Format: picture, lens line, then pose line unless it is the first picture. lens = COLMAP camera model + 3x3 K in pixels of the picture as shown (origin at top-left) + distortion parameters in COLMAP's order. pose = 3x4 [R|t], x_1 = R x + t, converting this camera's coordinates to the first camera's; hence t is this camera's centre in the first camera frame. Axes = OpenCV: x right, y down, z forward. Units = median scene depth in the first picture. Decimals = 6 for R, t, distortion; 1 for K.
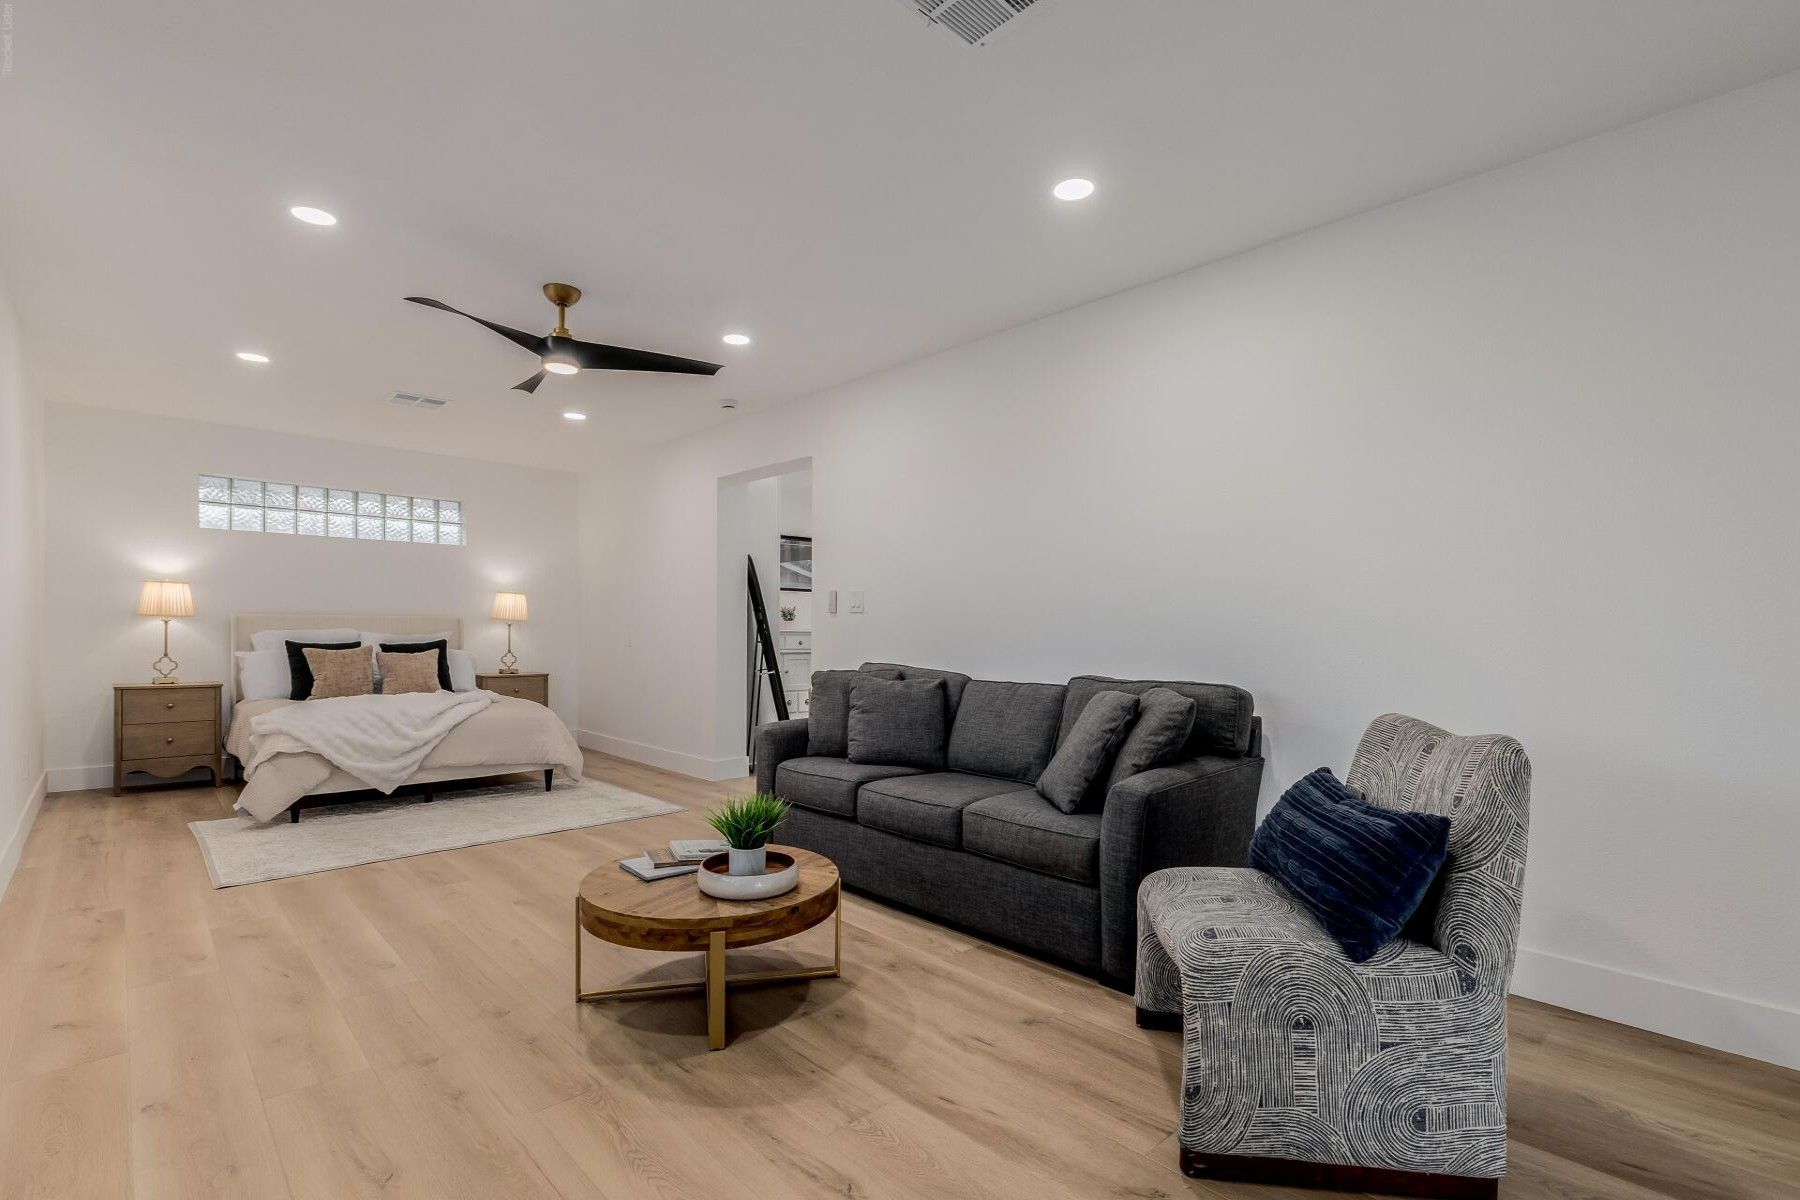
lens RADIAL K [[816.3, 0, 903.4], [0, 816.3, 613.8], [0, 0, 1]] dist [-0.001365, 0.000273]
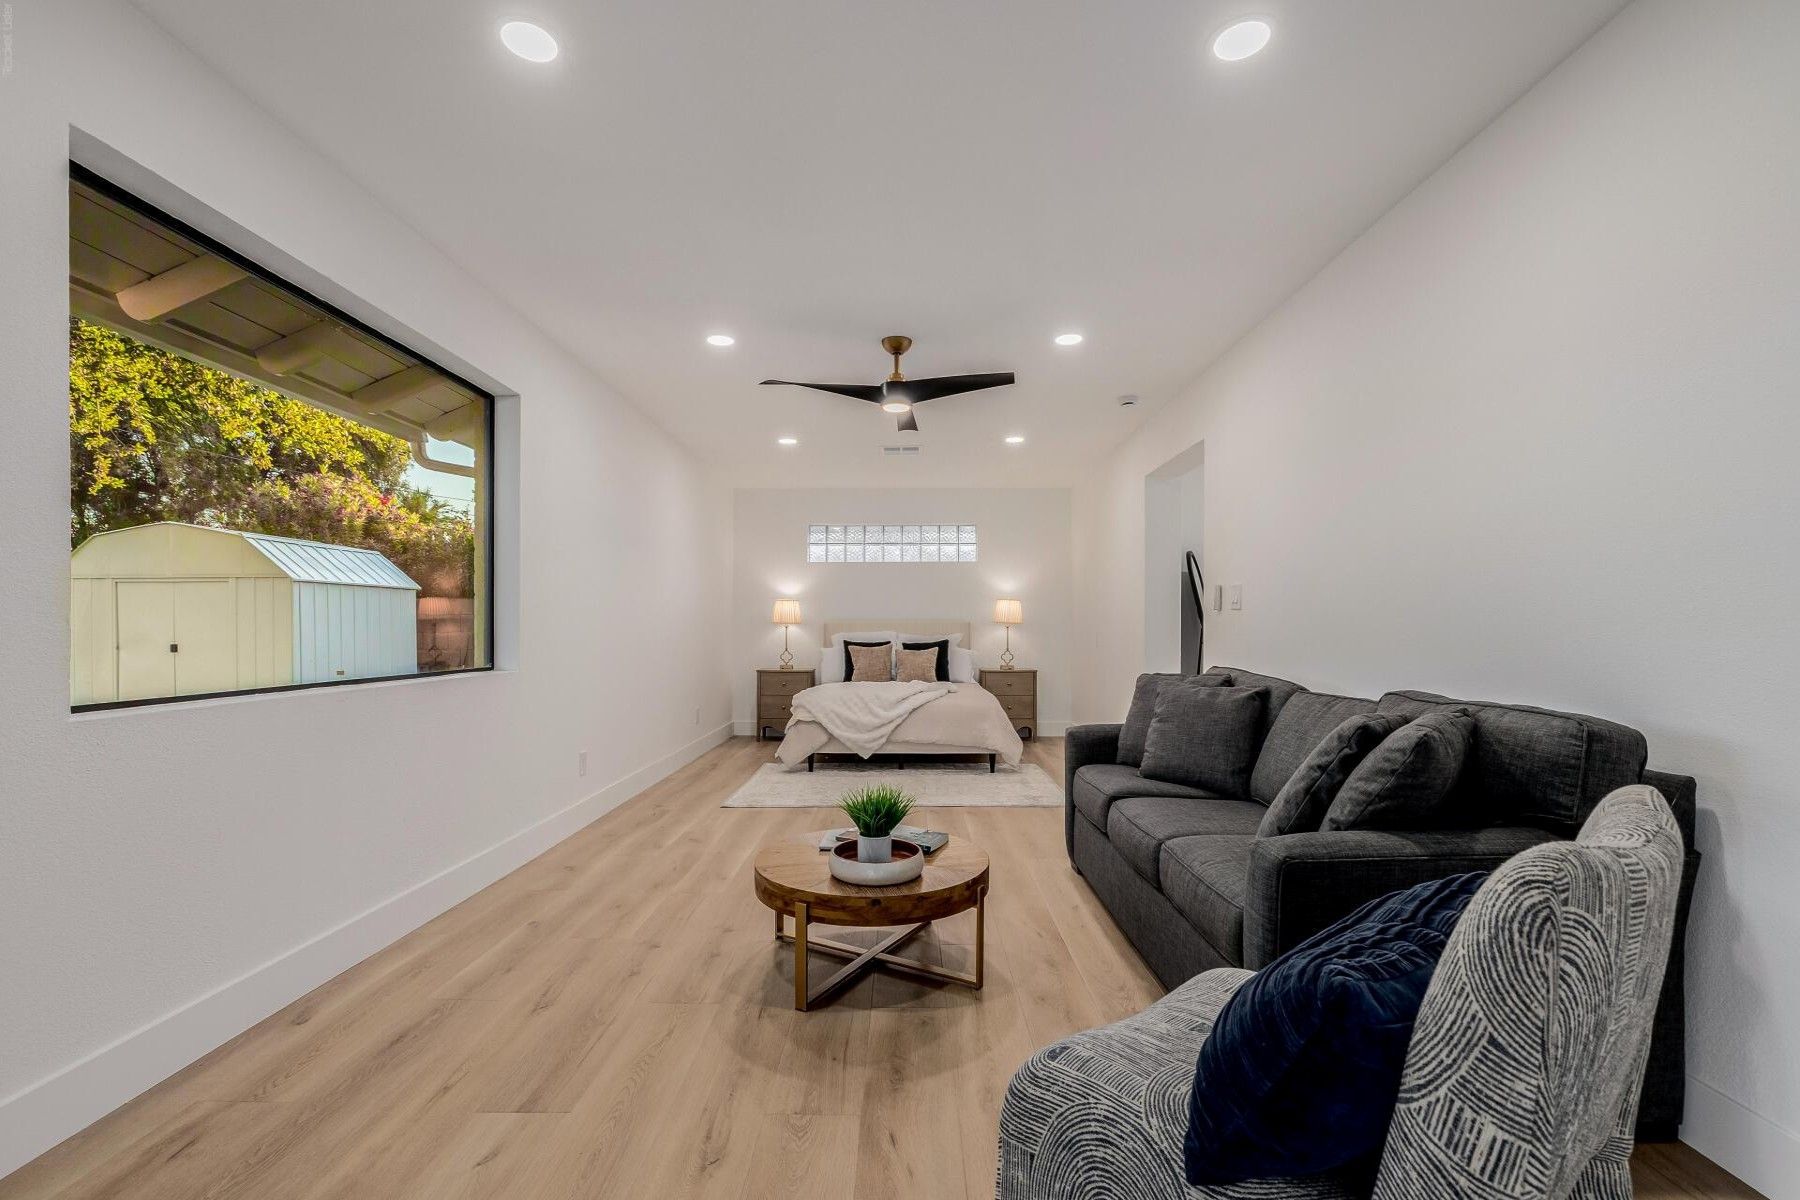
lens RADIAL K [[781.8, 0, 902.2], [0, 781.8, 610.9], [0, 0, 1]] dist [-0.002535, 0.001375]
pose [[0.715626, -0.023724, -0.698081, 0.293611], [0.018758, 0.999715, -0.014746, 0.006344], [0.698232, -0.002542, 0.715867, 0.162307]]
